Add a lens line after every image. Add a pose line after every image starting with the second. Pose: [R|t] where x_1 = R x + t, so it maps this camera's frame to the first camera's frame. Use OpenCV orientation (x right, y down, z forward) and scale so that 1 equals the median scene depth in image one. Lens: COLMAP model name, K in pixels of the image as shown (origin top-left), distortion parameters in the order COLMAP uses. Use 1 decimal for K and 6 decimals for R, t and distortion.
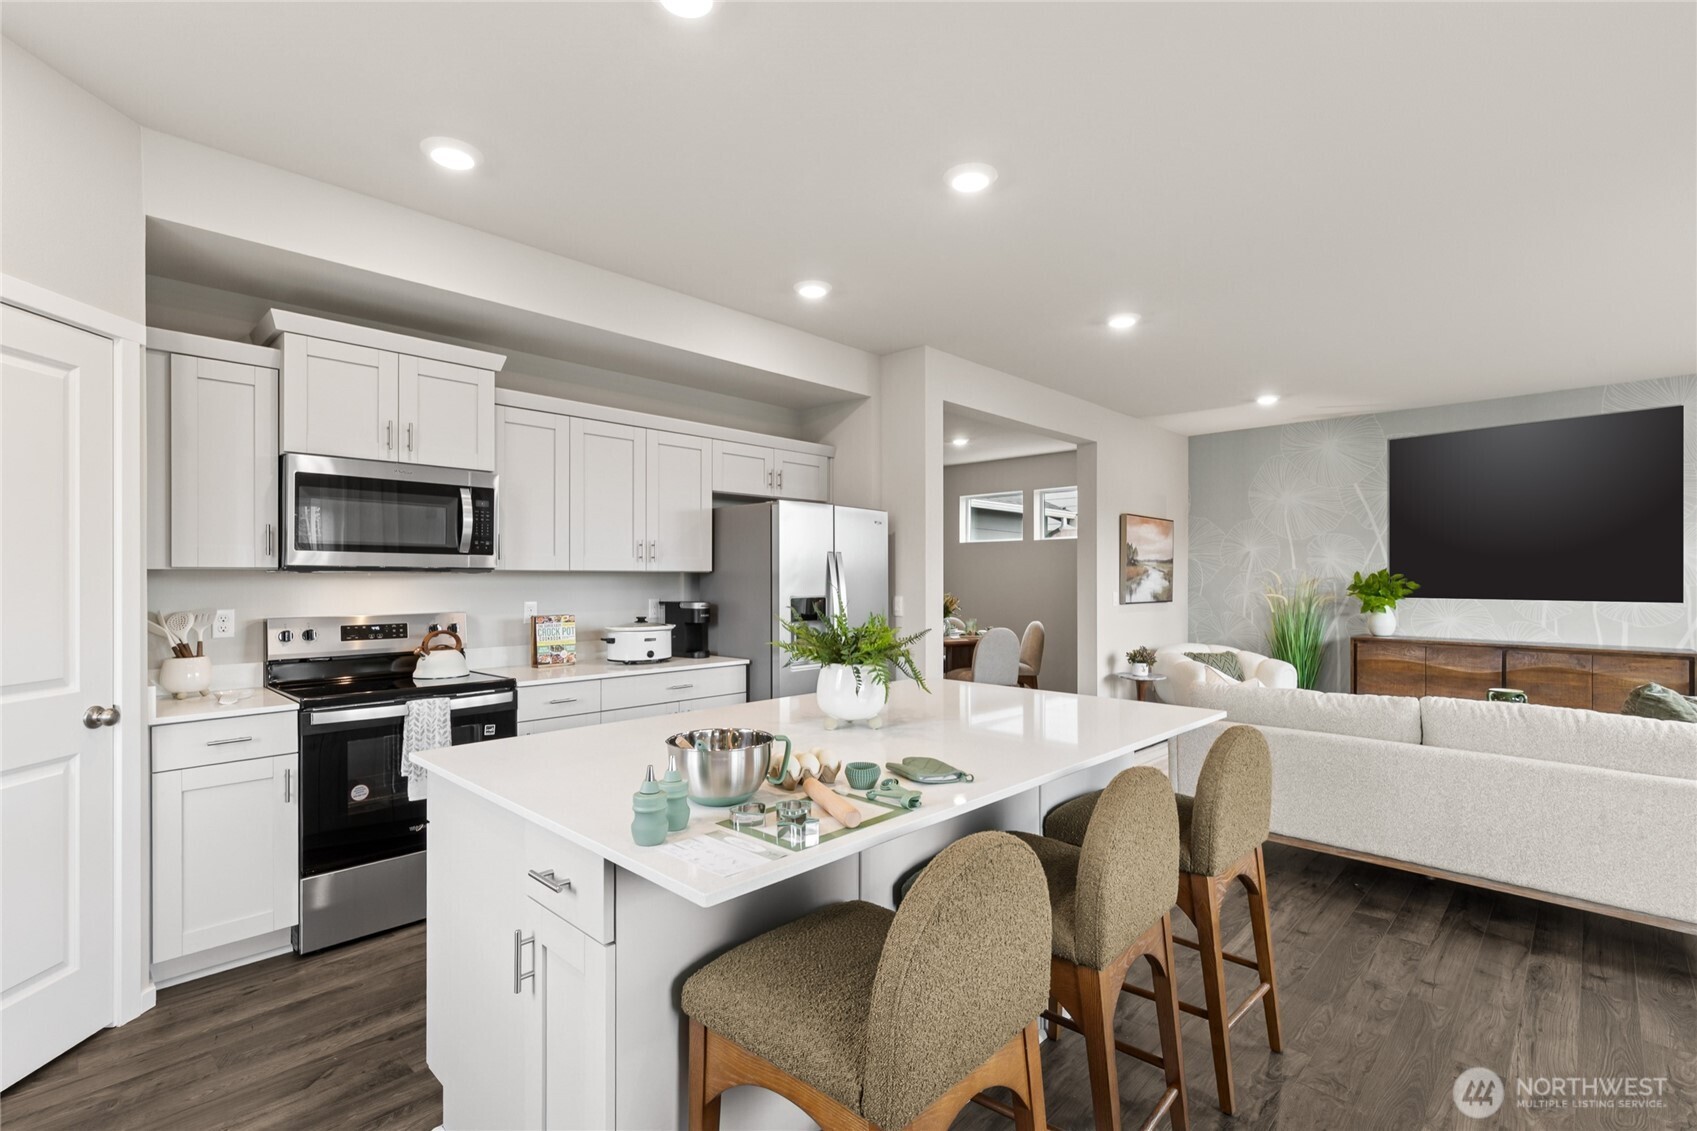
lens RADIAL K [[778.5, 0, 859.5], [0, 778.5, 573.4], [0, 0, 1]] dist [0.006579, -0.003182]
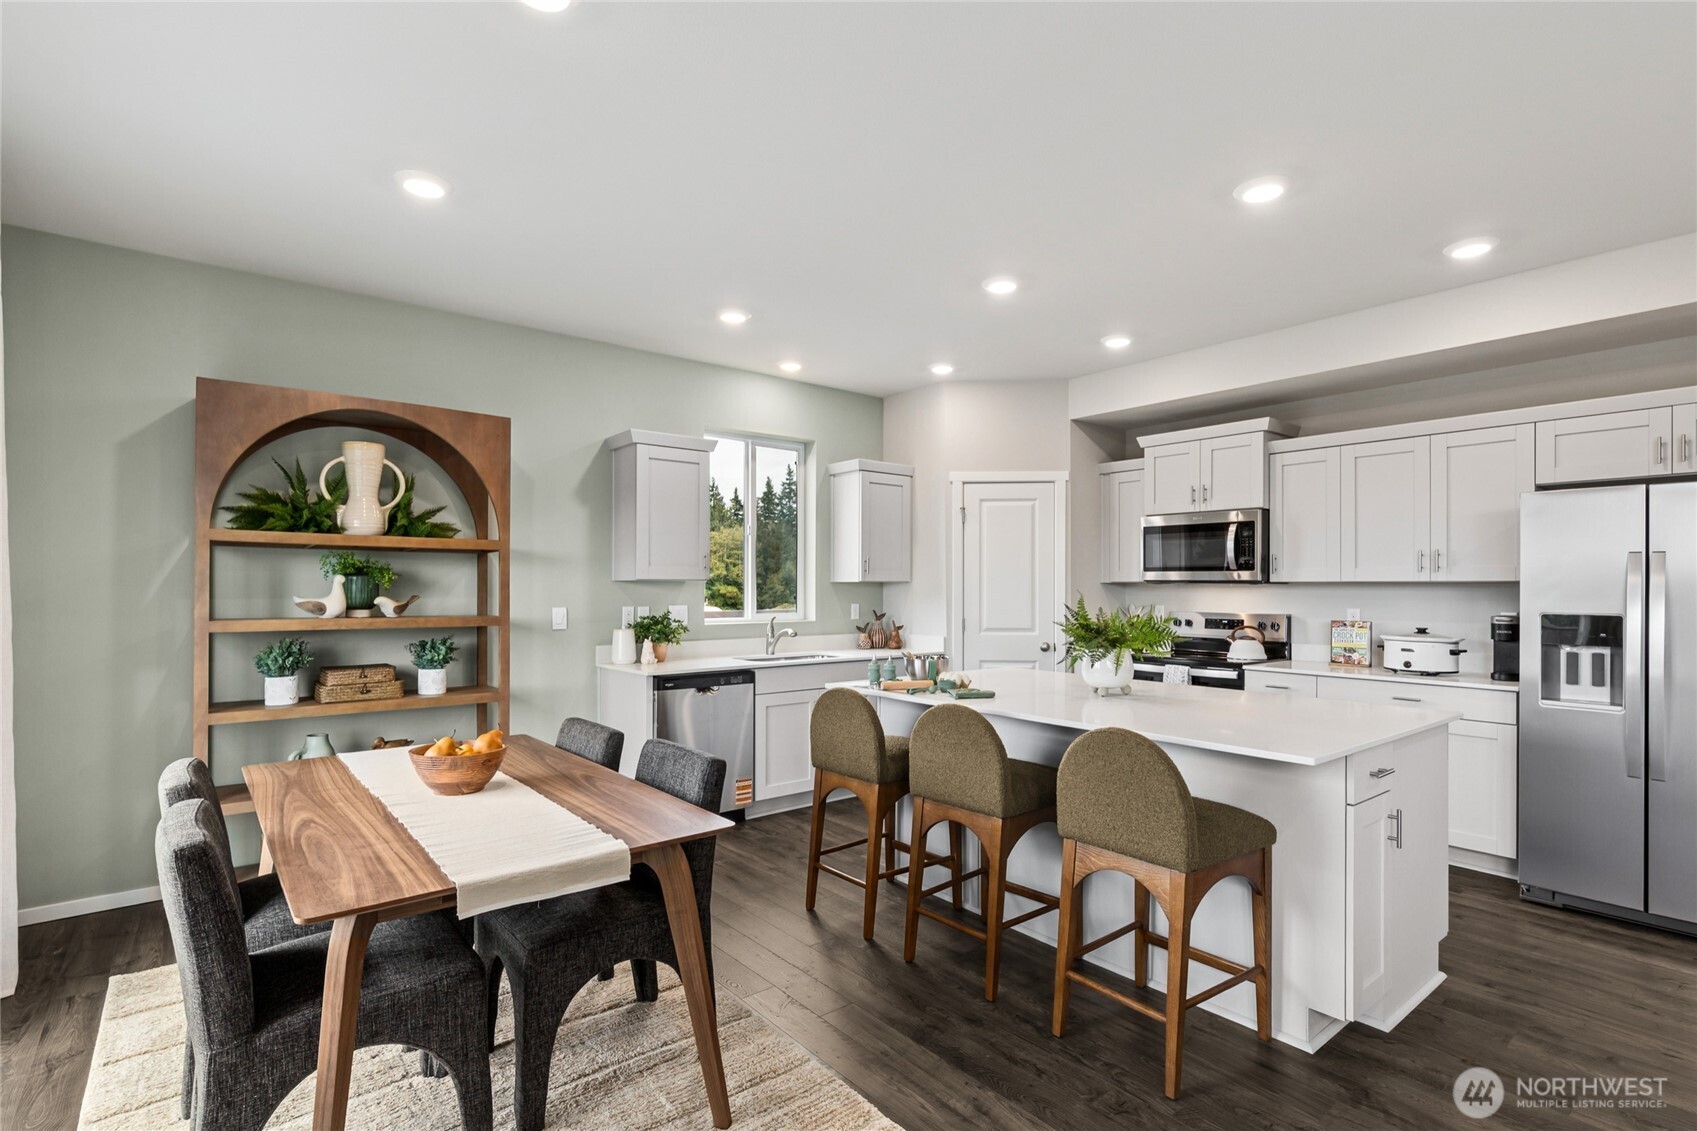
lens RADIAL K [[827.4, 0, 846.7], [0, 827.4, 584.1], [0, 0, 1]] dist [-0.005338, 0.001736]
pose [[-0.137554, -0.003170, -0.990489, 1.018591], [0.002165, 0.999992, -0.003501, 0.002896], [0.990492, -0.002626, -0.137546, 0.497893]]
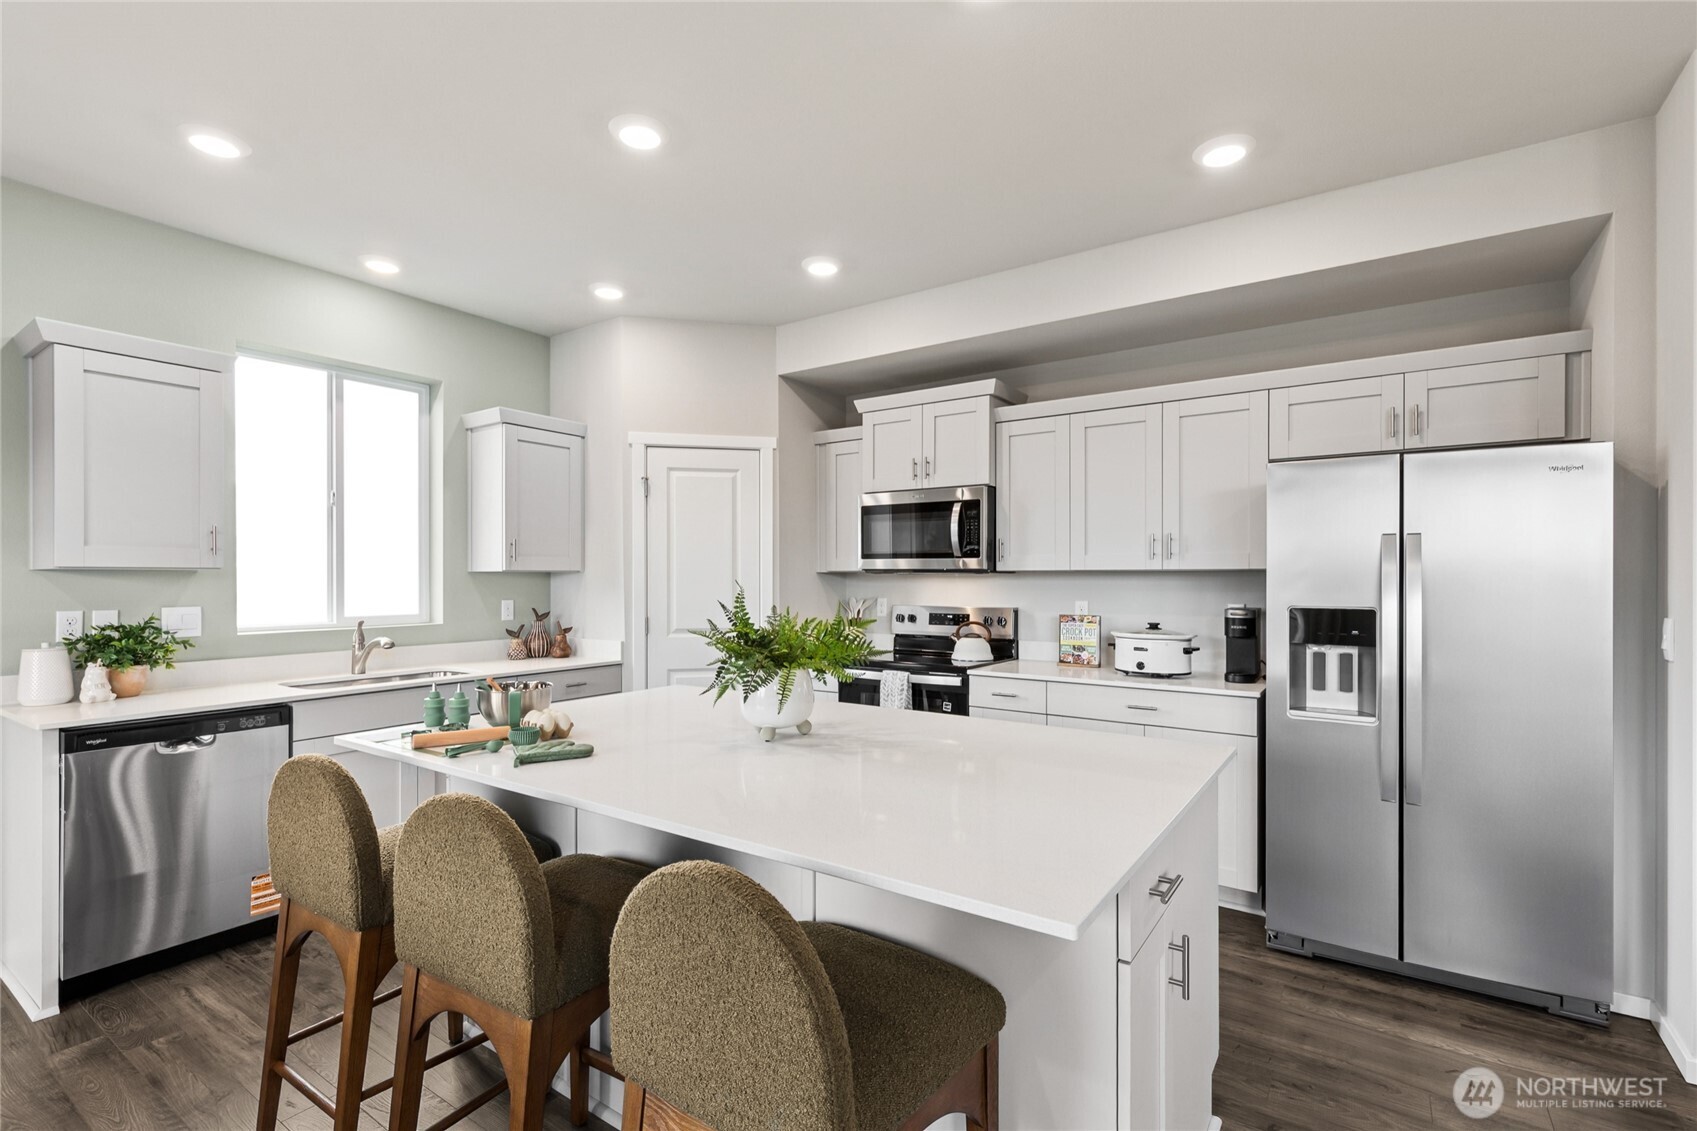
lens RADIAL K [[778.5, 0, 857.3], [0, 778.5, 581.1], [0, 0, 1]] dist [0.006579, -0.003182]
pose [[0.156294, 0.003850, -0.987703, 0.623050], [0.004874, 0.999977, 0.004669, 0.004413], [0.987699, -0.005543, 0.156271, 0.637347]]
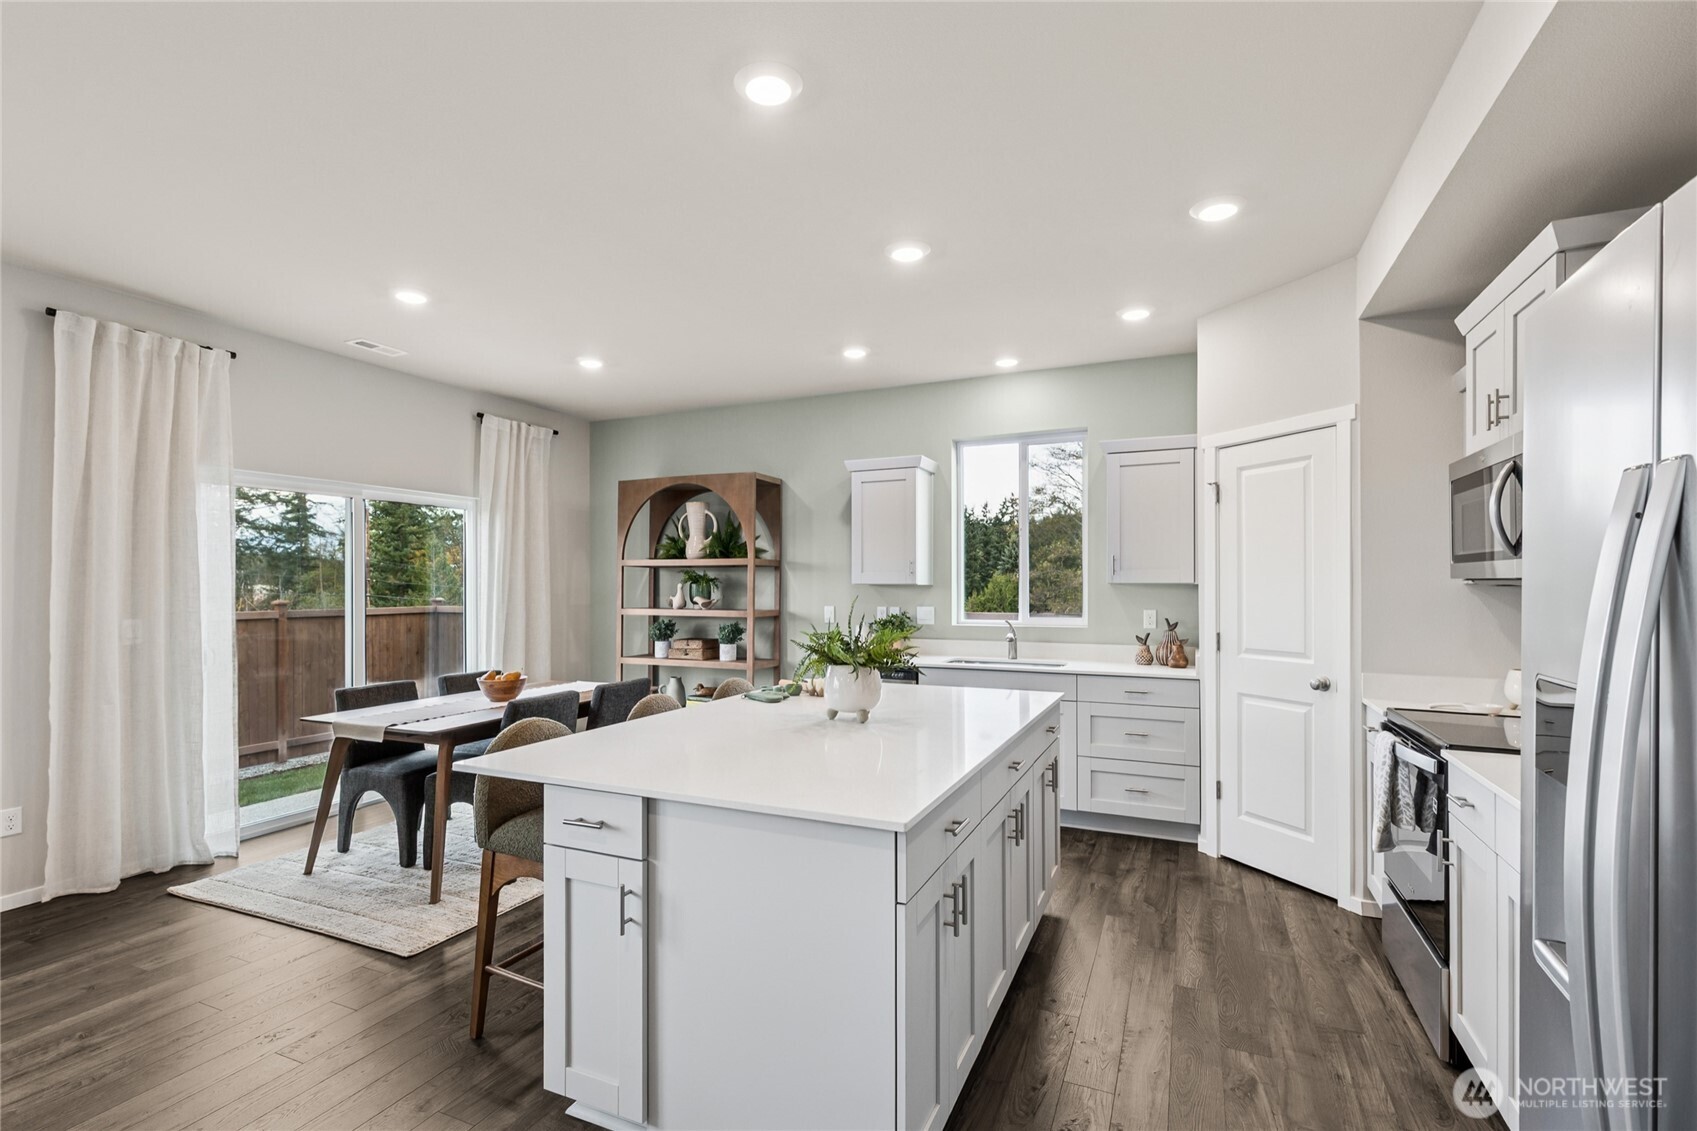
lens RADIAL K [[778.5, 0, 819.7], [0, 778.5, 592.2], [0, 0, 1]] dist [0.006579, -0.003182]
pose [[-0.954324, 0.006338, -0.298705, 0.256105], [0.004563, 0.999968, 0.006641, -0.004173], [0.298738, 0.004975, -0.954322, 1.414382]]
